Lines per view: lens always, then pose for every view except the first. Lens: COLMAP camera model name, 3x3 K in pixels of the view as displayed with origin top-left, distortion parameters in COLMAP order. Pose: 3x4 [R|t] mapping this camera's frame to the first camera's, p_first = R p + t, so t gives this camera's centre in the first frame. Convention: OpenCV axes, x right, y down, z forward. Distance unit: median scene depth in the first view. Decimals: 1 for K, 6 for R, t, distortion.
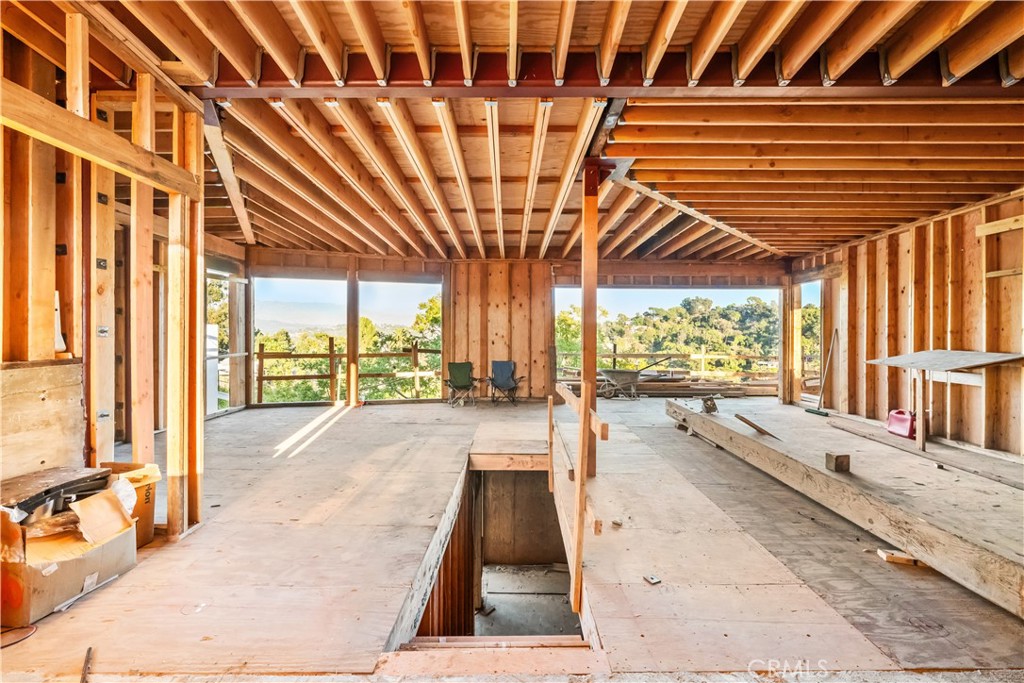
lens RADIAL K [[408.6, 0, 509.8], [0, 408.6, 334.4], [0, 0, 1]] dist [0.001387, -0.000592]
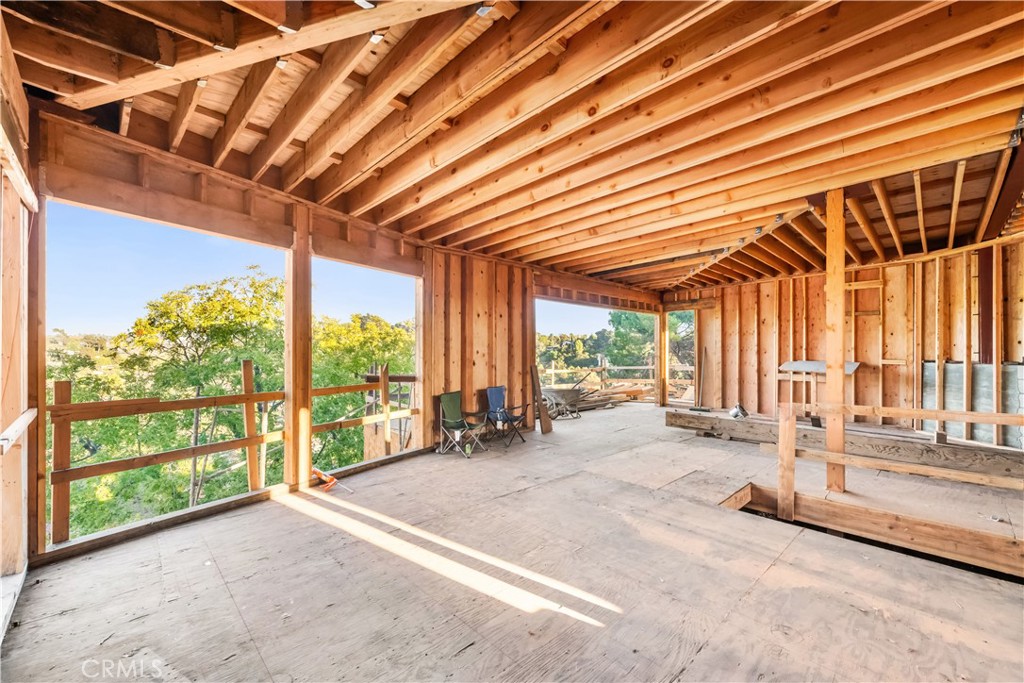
lens RADIAL K [[408.6, 0, 525.1], [0, 408.6, 350.3], [0, 0, 1]] dist [0.001387, -0.000592]
pose [[0.709509, -0.002630, 0.704691, -0.580112], [0.003568, 0.999994, 0.000139, -0.004355], [-0.704687, 0.002416, 0.709514, 0.446723]]
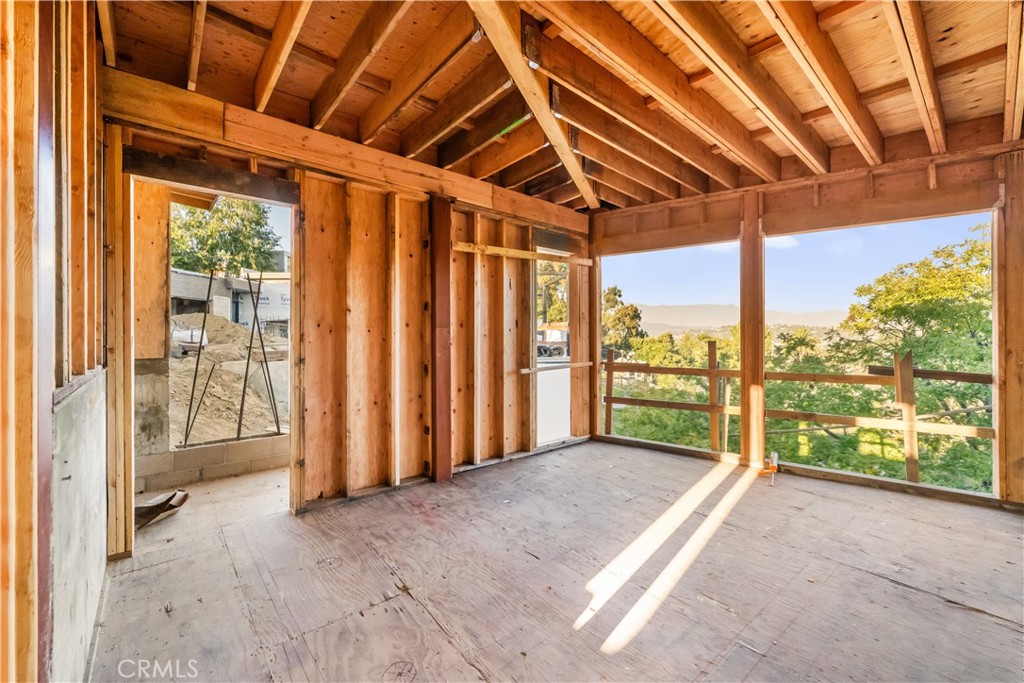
lens RADIAL K [[408.6, 0, 505.2], [0, 408.6, 331.5], [0, 0, 1]] dist [0.001387, -0.000592]
pose [[0.634869, -0.010106, -0.772554, -0.182034], [0.000791, 0.999922, -0.012430, 0.000110], [0.772620, 0.007280, 0.634827, 0.420460]]
